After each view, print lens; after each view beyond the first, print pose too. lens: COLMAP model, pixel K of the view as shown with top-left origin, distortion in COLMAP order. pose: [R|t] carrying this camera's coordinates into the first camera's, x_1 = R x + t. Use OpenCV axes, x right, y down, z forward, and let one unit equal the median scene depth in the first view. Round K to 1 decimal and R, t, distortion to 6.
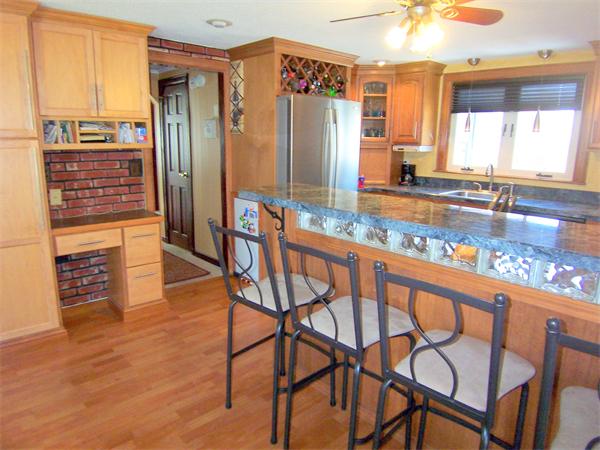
lens RADIAL K [[406.7, 0, 298.2], [0, 406.7, 227.0], [0, 0, 1]] dist [-0.027443, -0.011135]
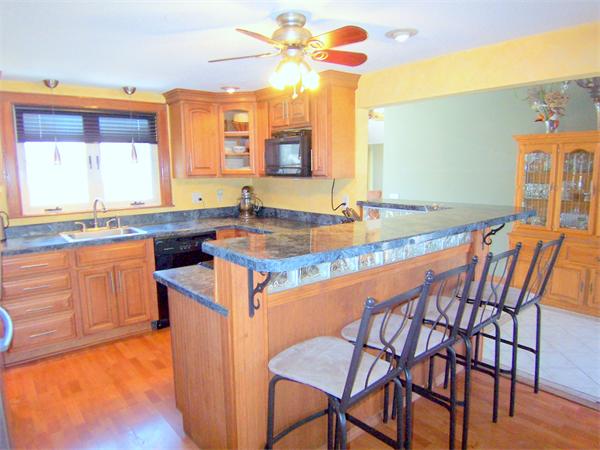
lens RADIAL K [[406.7, 0, 299.7], [0, 406.7, 224.8], [0, 0, 1]] dist [-0.027443, -0.011135]
pose [[0.066022, -0.158277, 0.985185, -0.408111], [0.233995, 0.962263, 0.138913, -0.119173], [-0.969994, 0.221357, 0.100567, 0.474631]]
